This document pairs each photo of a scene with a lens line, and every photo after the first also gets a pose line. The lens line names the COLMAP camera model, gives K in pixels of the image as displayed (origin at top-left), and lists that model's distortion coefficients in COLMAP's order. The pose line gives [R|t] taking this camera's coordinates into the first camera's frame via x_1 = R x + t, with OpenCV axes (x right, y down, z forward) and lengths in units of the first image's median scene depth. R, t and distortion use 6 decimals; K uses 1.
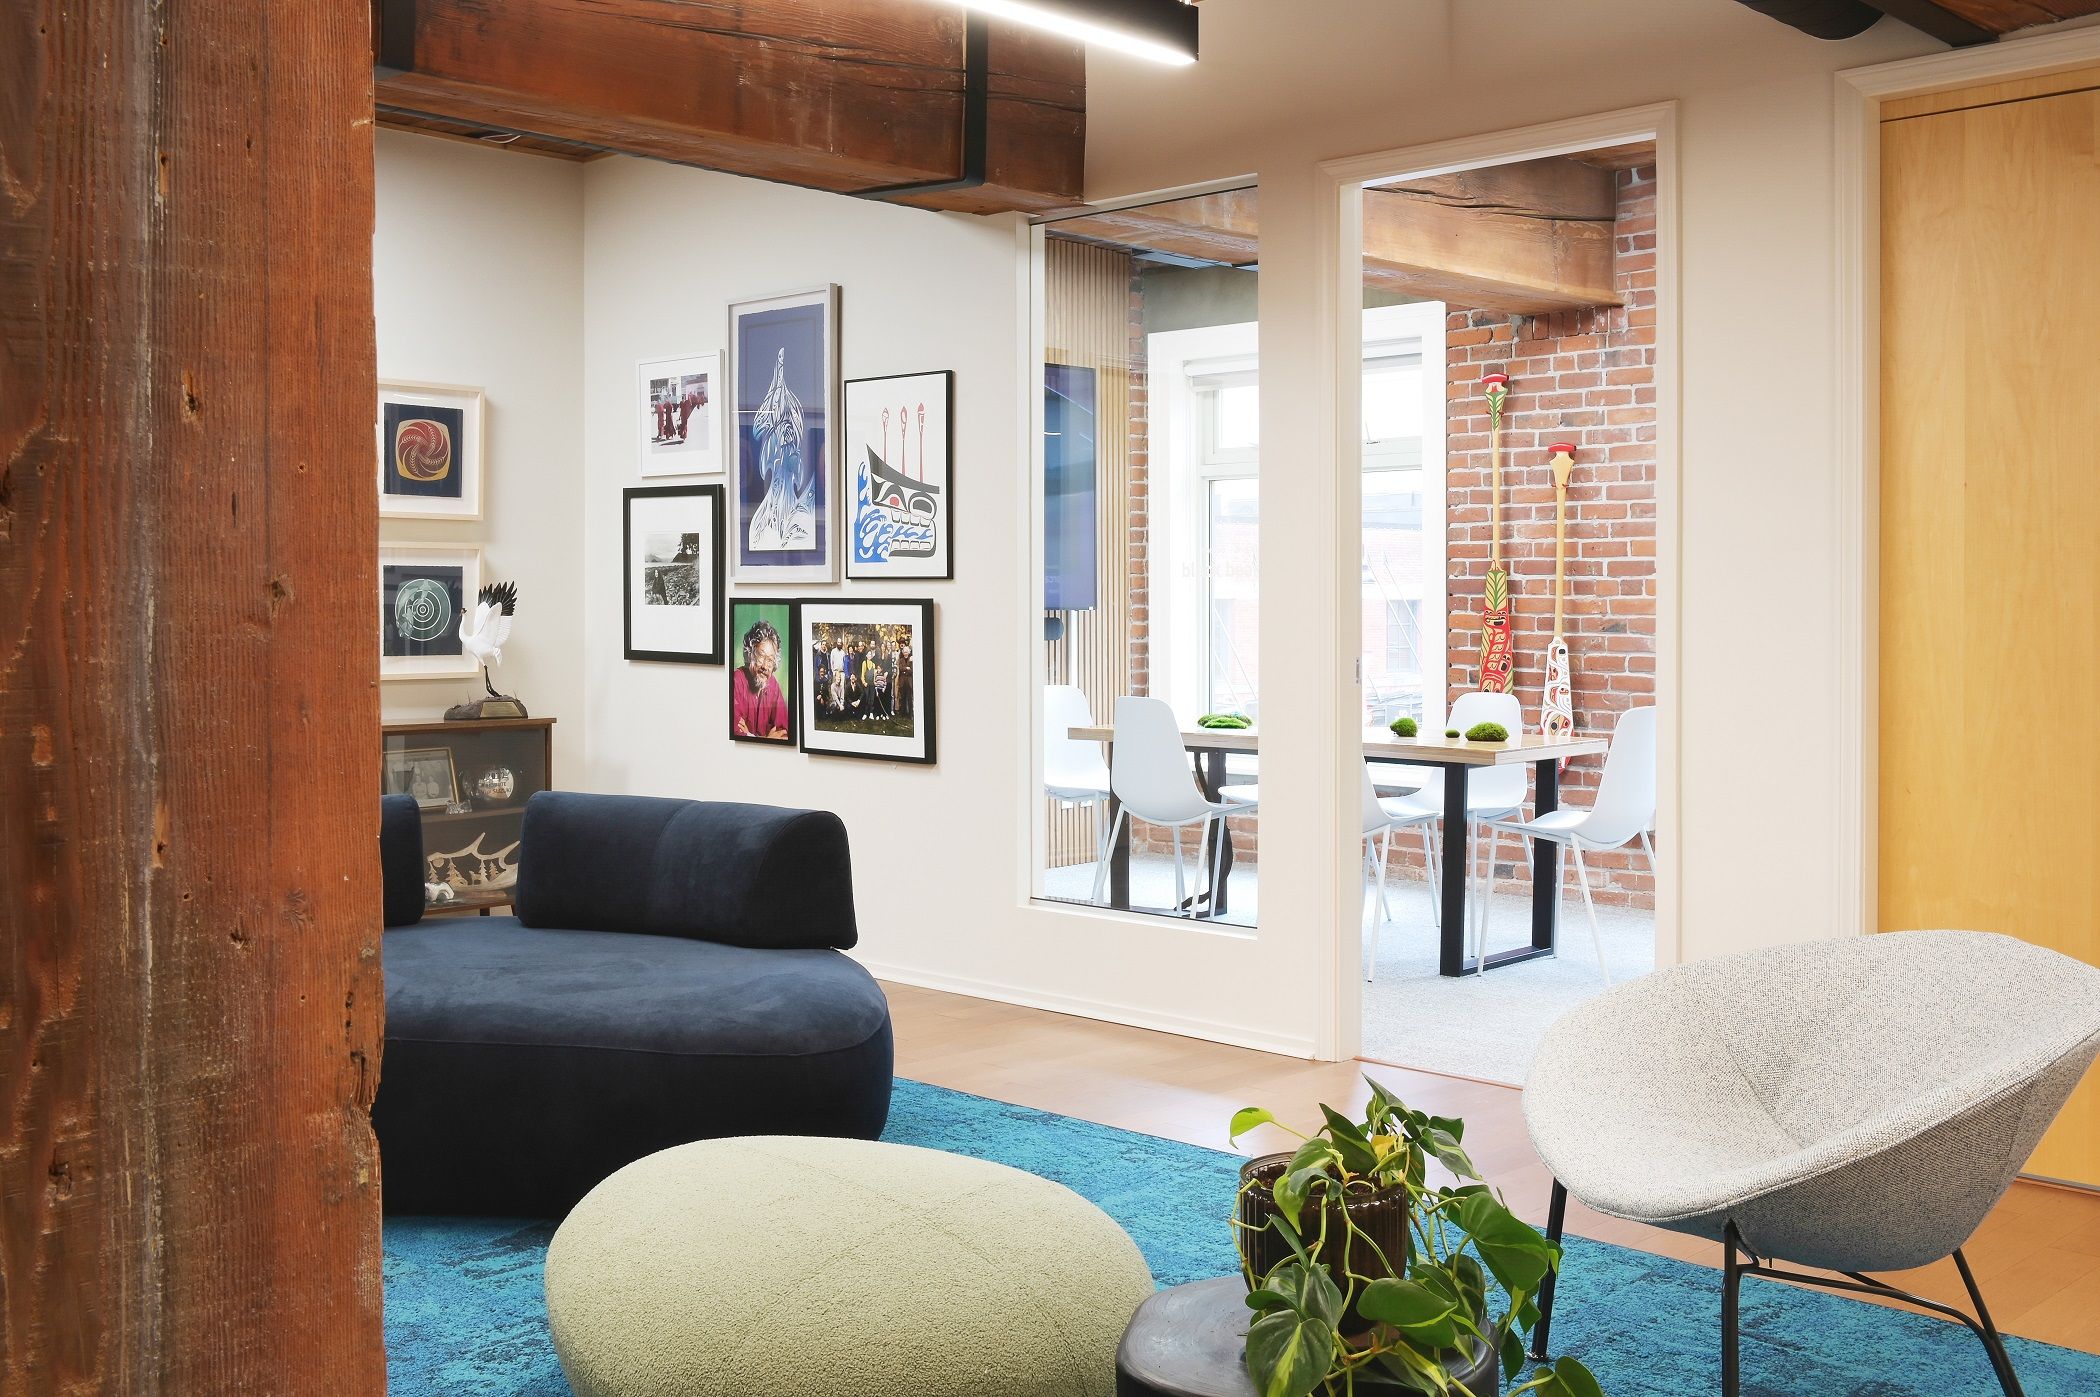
lens RADIAL K [[2197.4, 0, 1136.3], [0, 2197.4, 636.3], [0, 0, 1]] dist [-0.005121, 0.000663]
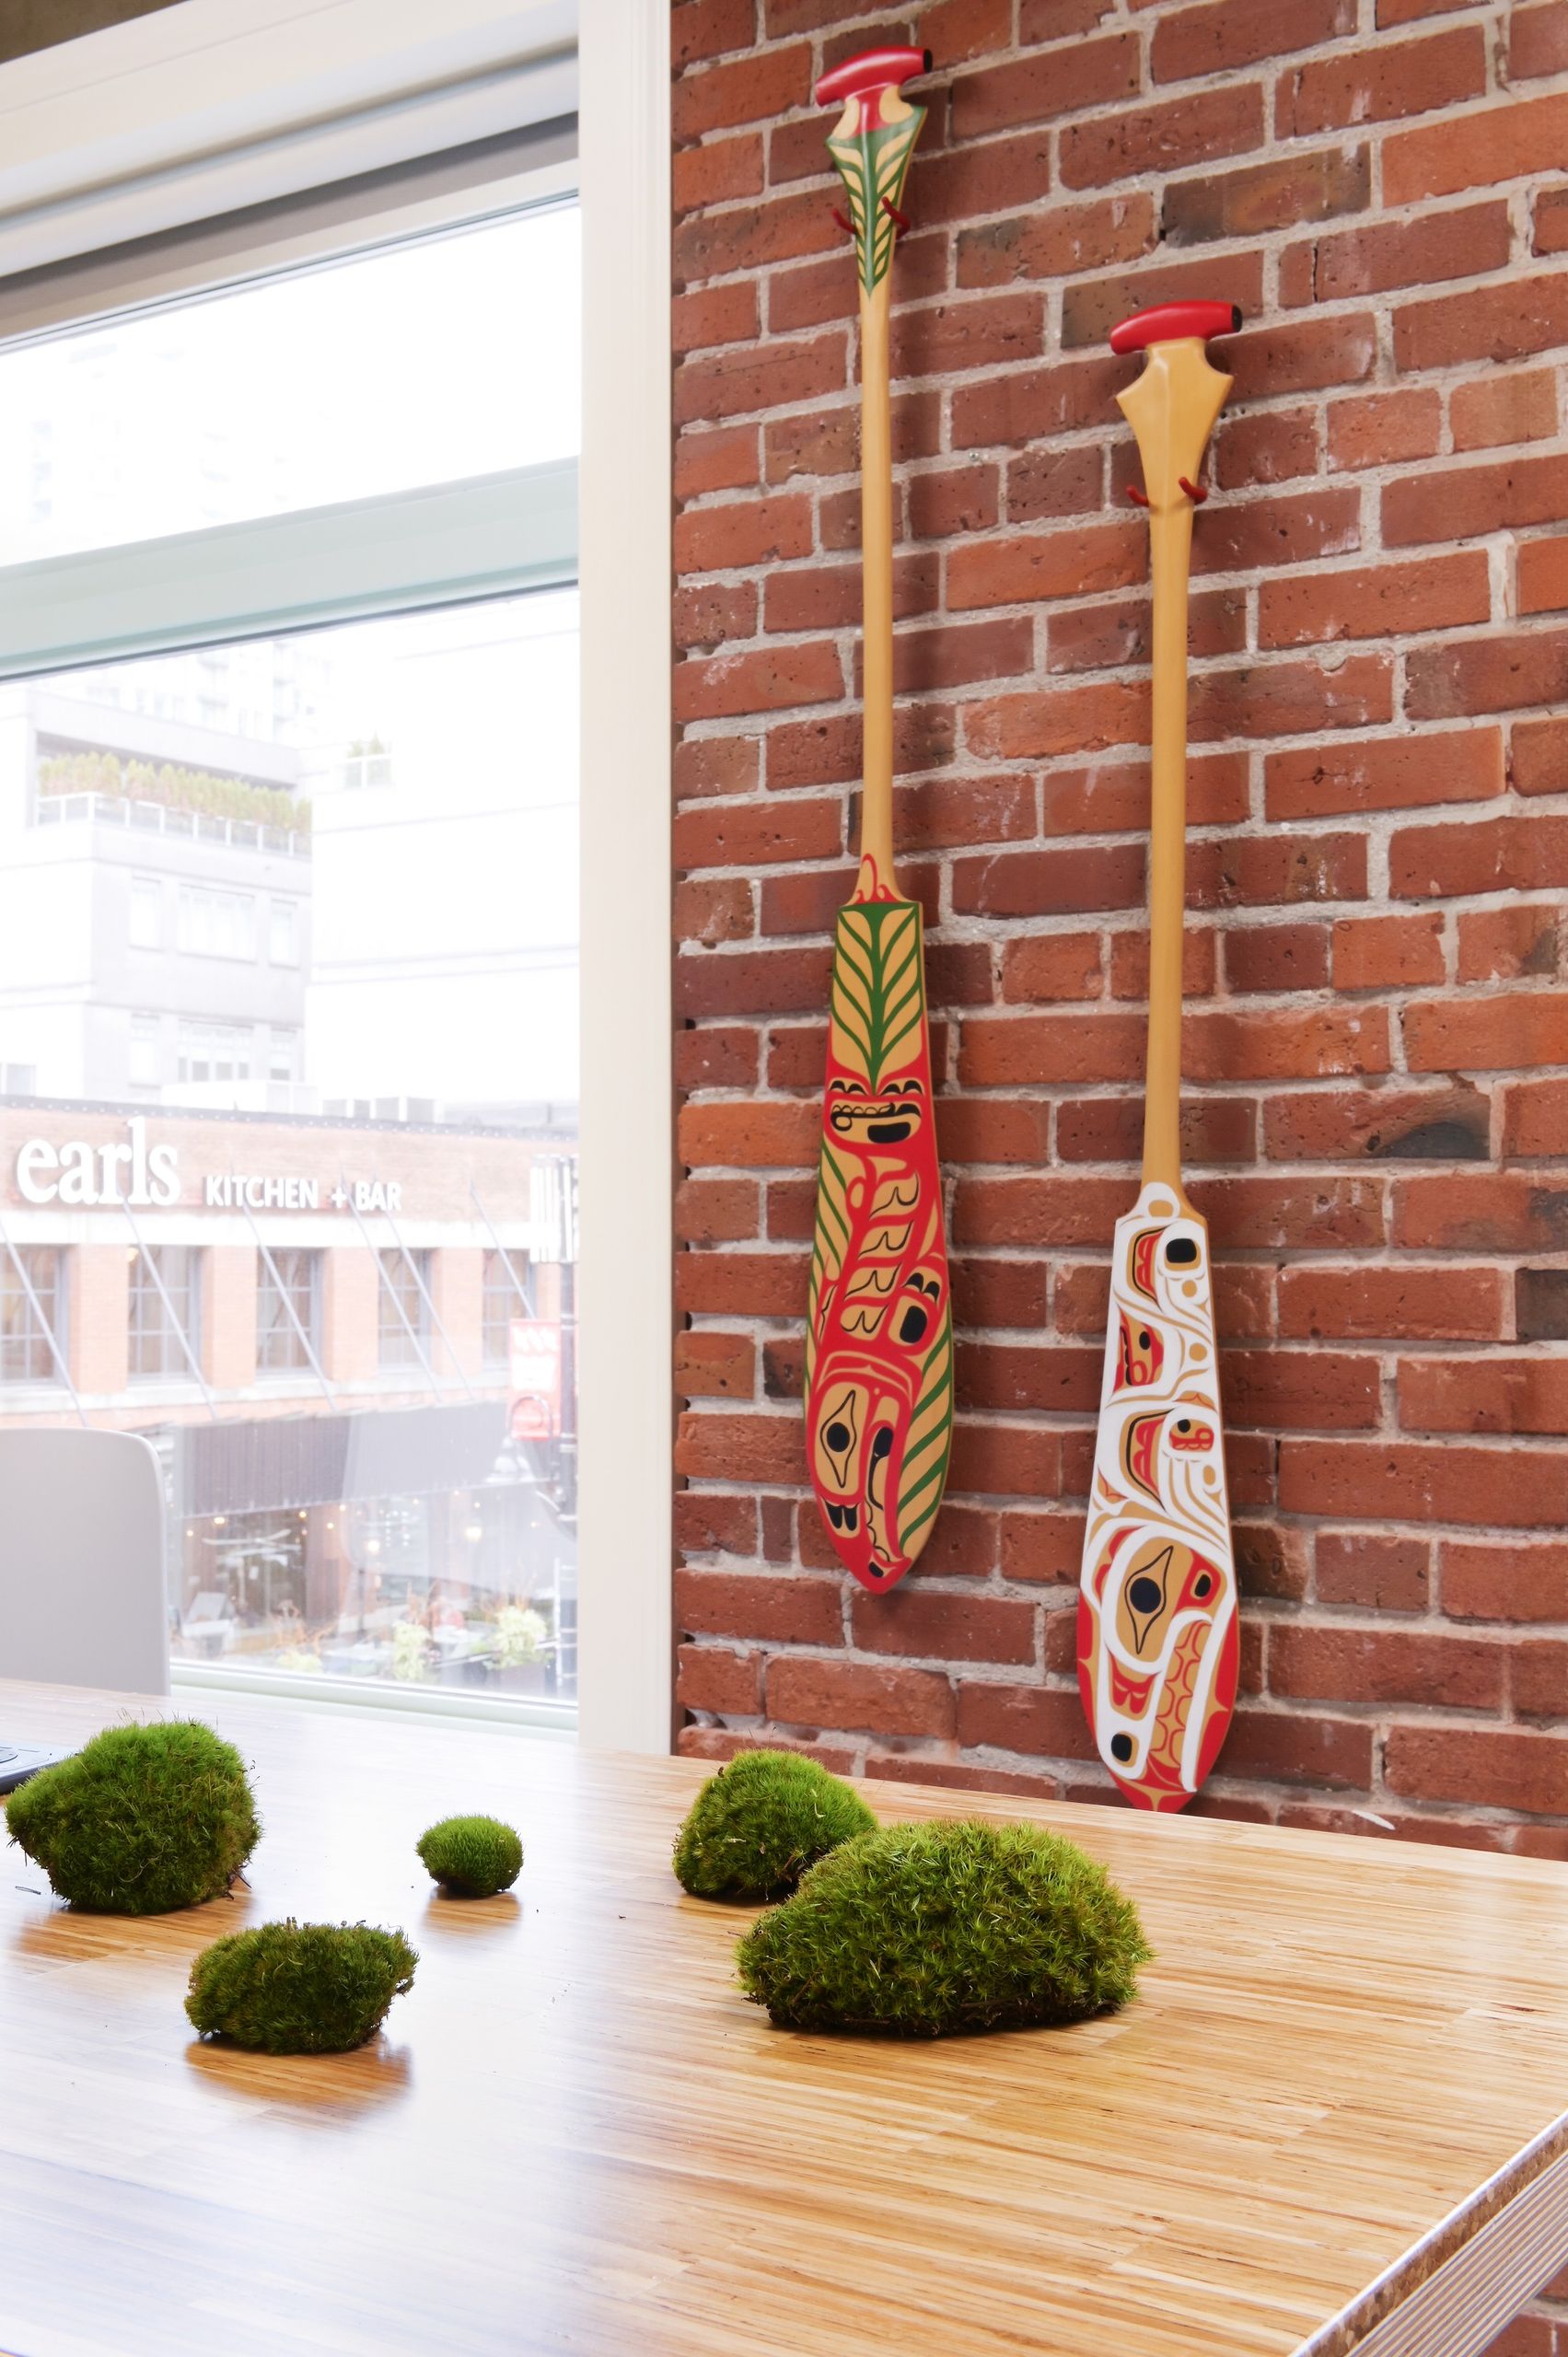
lens RADIAL K [[2938.5, 0, 784.0], [0, 2938.5, 1178.5], [0, 0, 1]] dist [0.010776, 0.005052]
pose [[0.990237, 0.006151, 0.139260, 0.124069], [0.000731, 0.998783, -0.049311, 0.015231], [-0.139394, 0.048931, 0.989027, 0.777684]]
